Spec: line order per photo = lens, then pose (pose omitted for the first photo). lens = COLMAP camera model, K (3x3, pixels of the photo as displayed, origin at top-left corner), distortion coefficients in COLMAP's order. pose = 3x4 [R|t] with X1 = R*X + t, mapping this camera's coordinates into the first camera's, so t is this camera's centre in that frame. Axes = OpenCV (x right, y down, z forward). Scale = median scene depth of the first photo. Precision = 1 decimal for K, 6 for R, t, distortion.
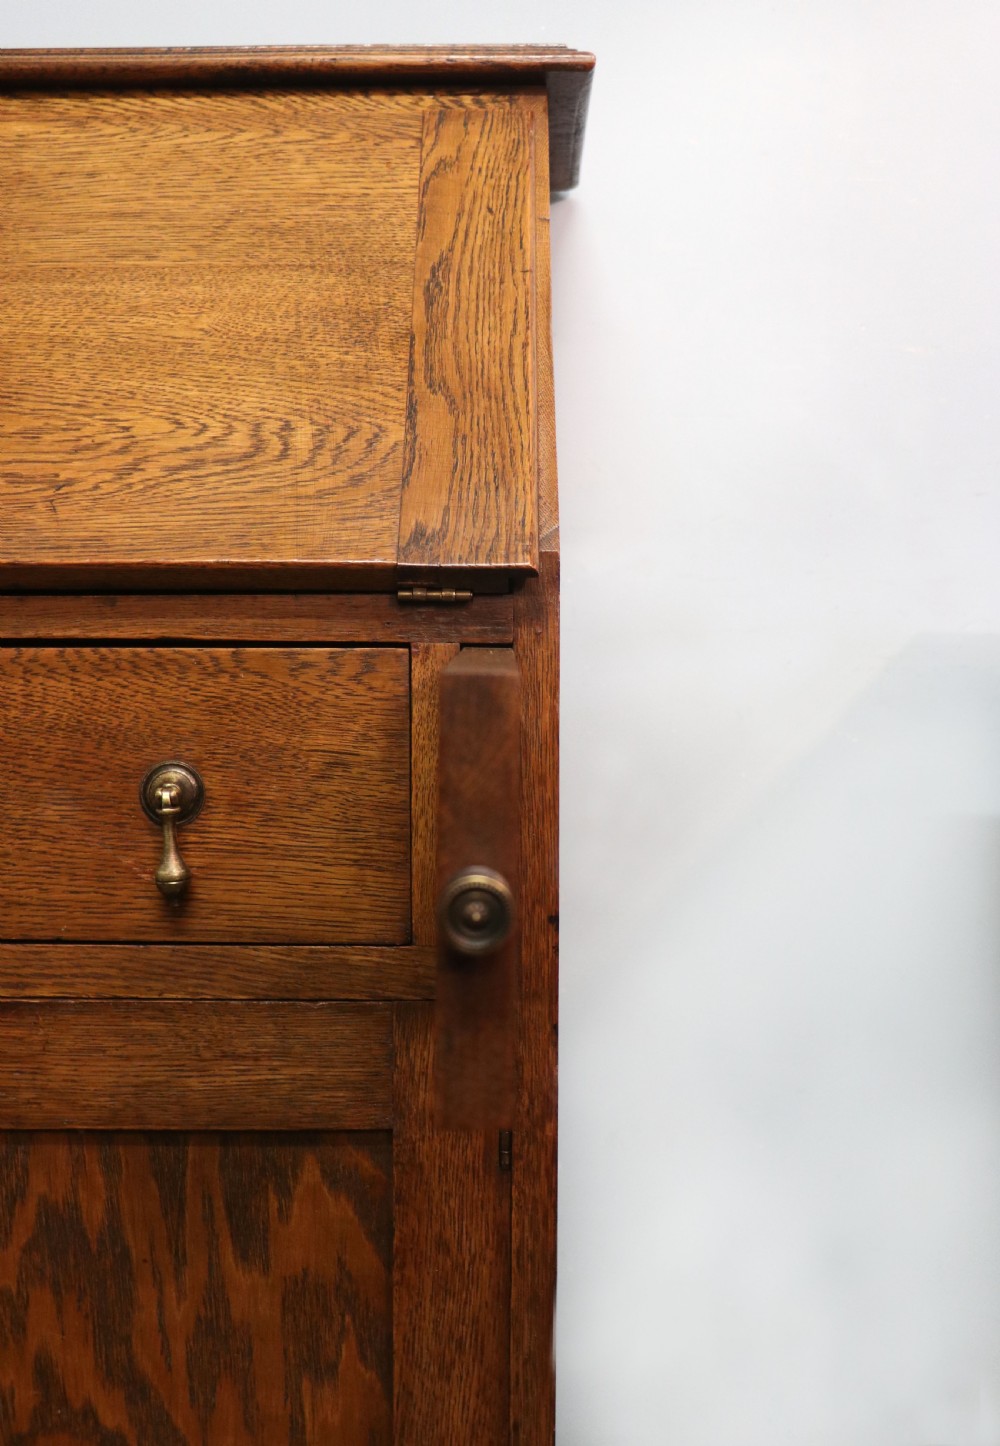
lens RADIAL K [[1509.1, 0, 495.4], [0, 1509.1, 704.3], [0, 0, 1]] dist [-0.045429, 0.000000]
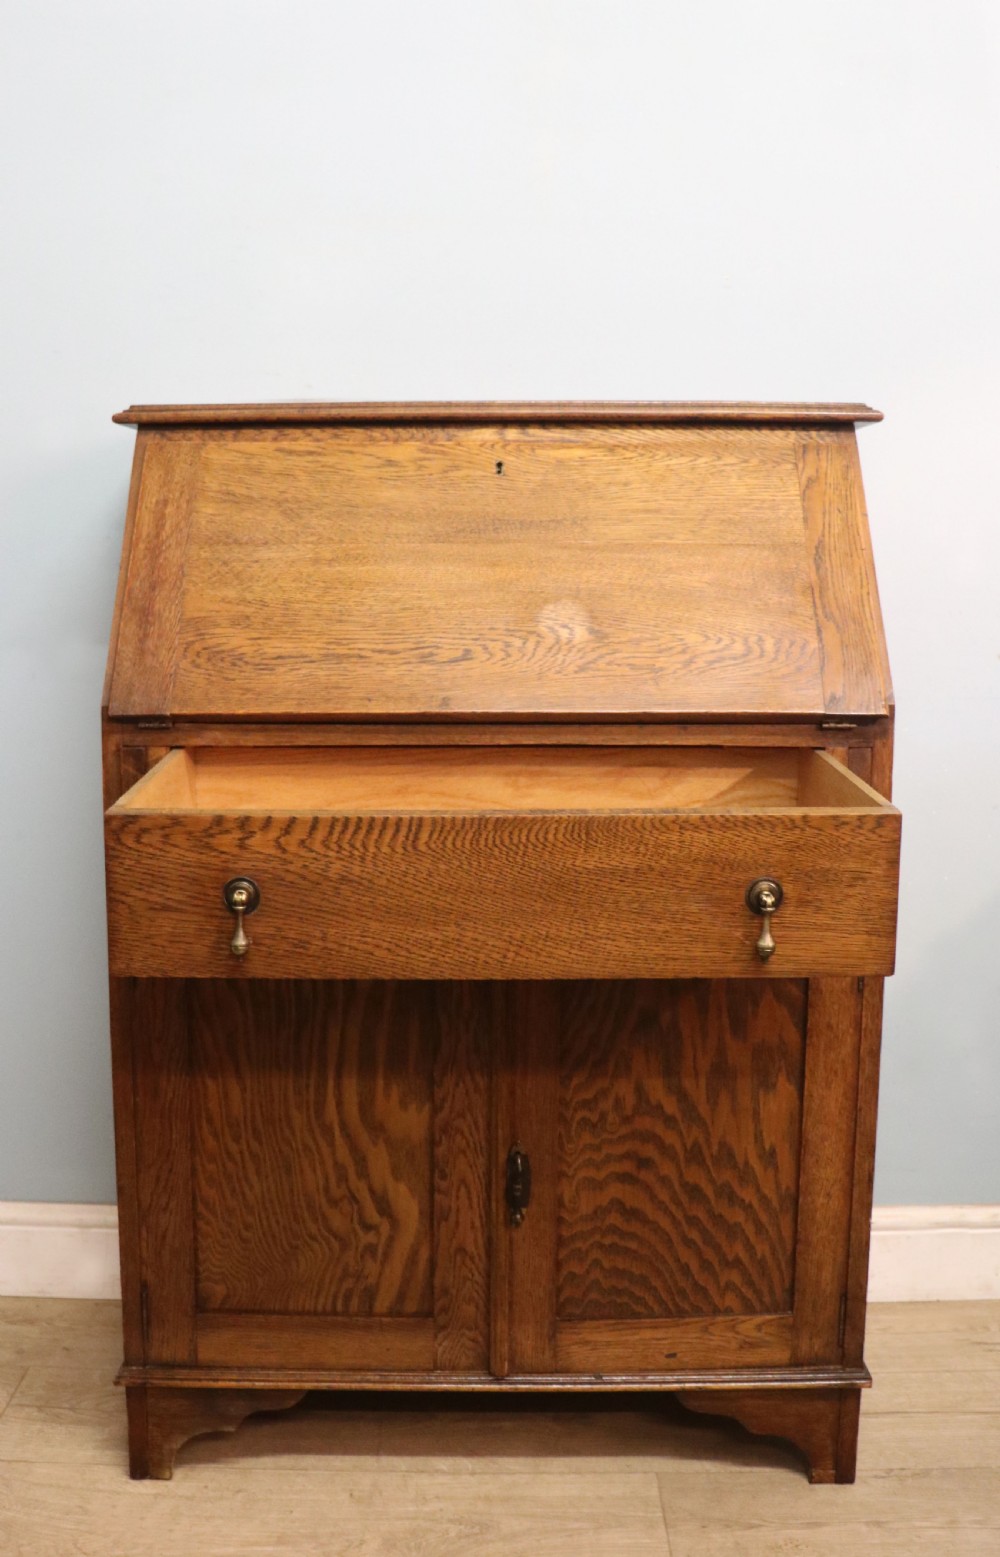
lens RADIAL K [[1550.3, 0, 483.2], [0, 1550.3, 763.1], [0, 0, 1]] dist [-0.105840, 0.000000]
pose [[0.999914, -0.003254, 0.012730, -0.559919], [0.001969, 0.995020, 0.099659, -0.233437], [-0.012991, -0.099626, 0.994940, -1.142805]]
